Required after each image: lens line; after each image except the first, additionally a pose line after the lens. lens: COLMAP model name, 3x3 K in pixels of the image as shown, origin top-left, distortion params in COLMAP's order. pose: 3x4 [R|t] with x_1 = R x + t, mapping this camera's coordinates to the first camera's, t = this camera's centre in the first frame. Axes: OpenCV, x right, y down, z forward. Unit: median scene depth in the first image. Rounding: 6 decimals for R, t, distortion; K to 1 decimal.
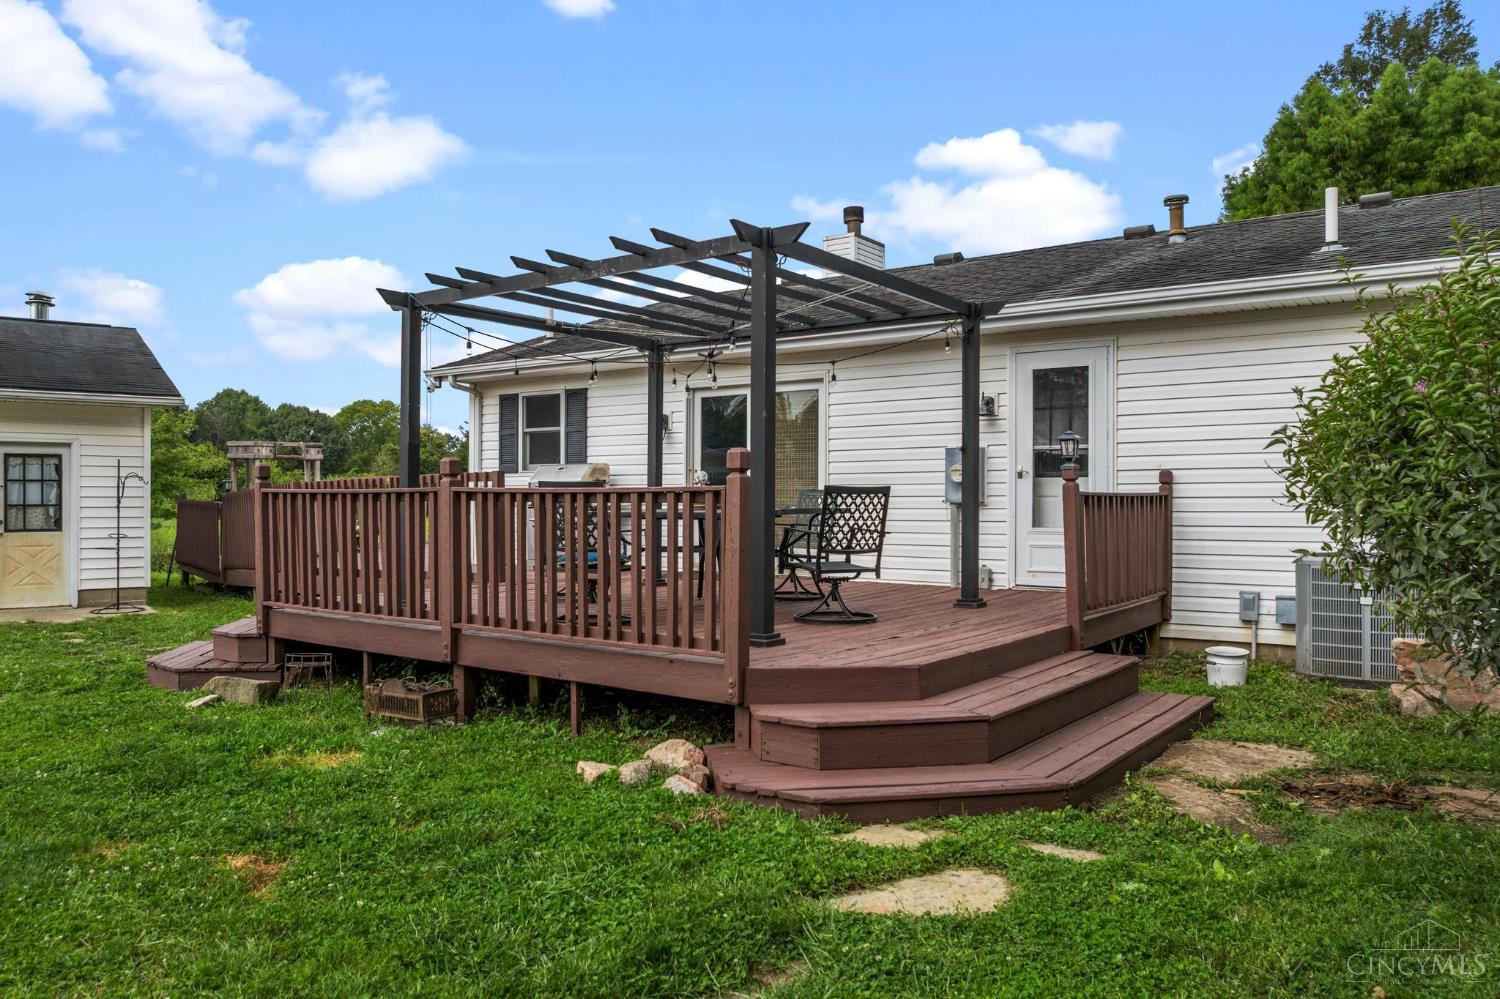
lens RADIAL K [[1056.9, 0, 748.9], [0, 1056.9, 503.6], [0, 0, 1]] dist [0.001305, -0.005650]
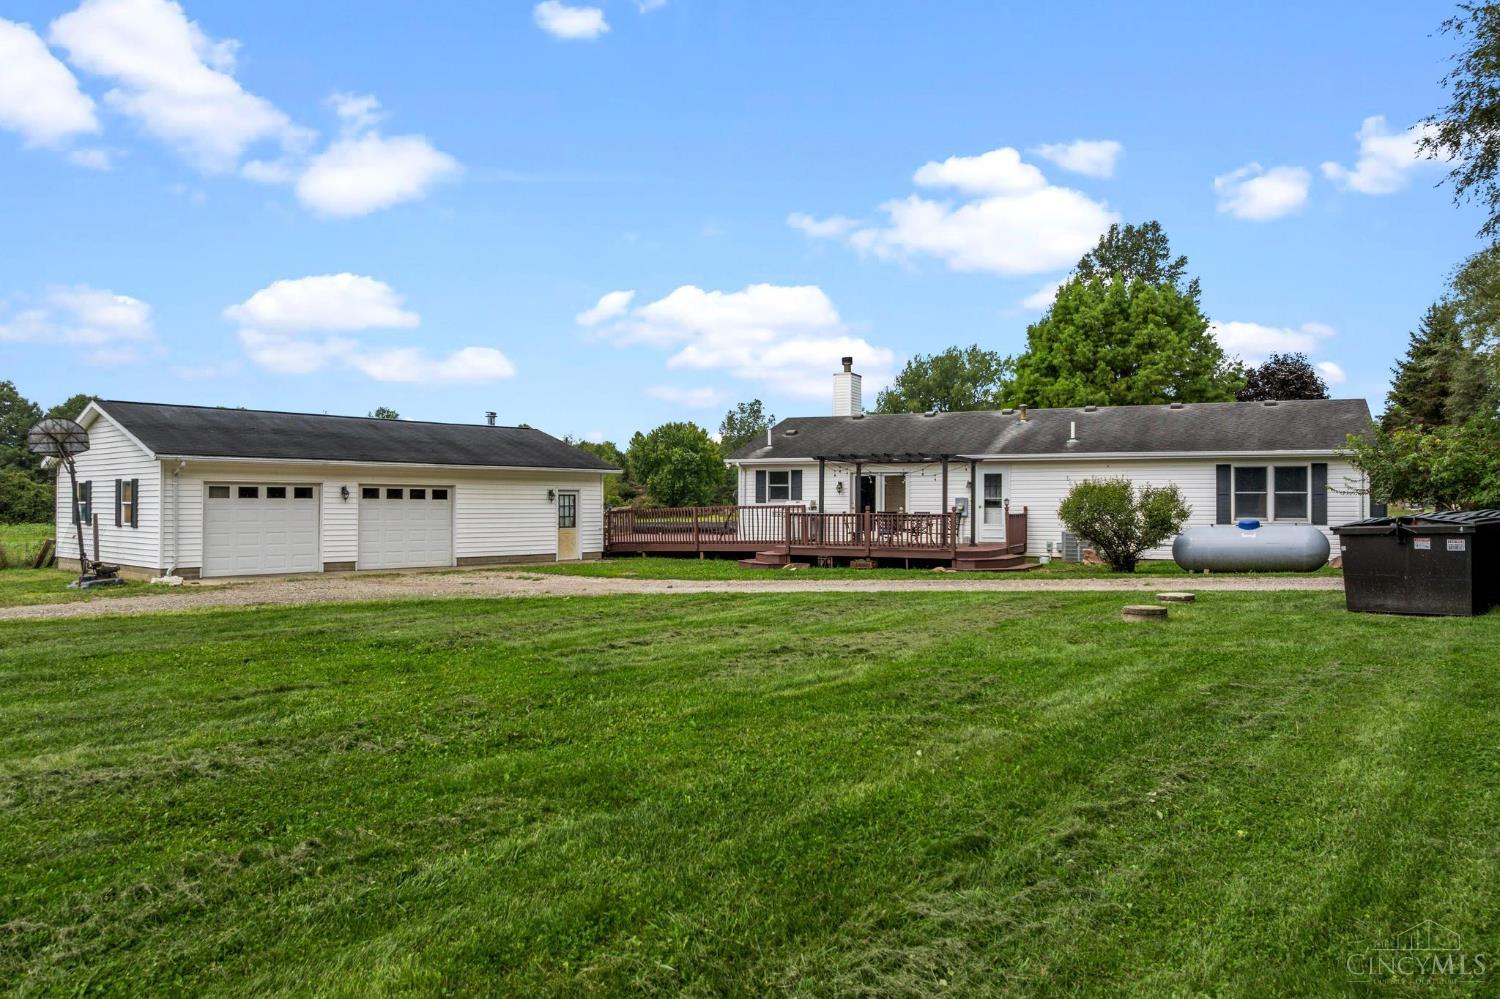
lens RADIAL K [[1056.9, 0, 742.8], [0, 1056.9, 507.0], [0, 0, 1]] dist [0.001305, -0.005650]
pose [[0.985296, 0.001178, 0.170851, -0.690687], [-0.000533, 0.999993, -0.003822, -0.010414], [-0.170854, 0.003674, 0.985290, -1.396494]]
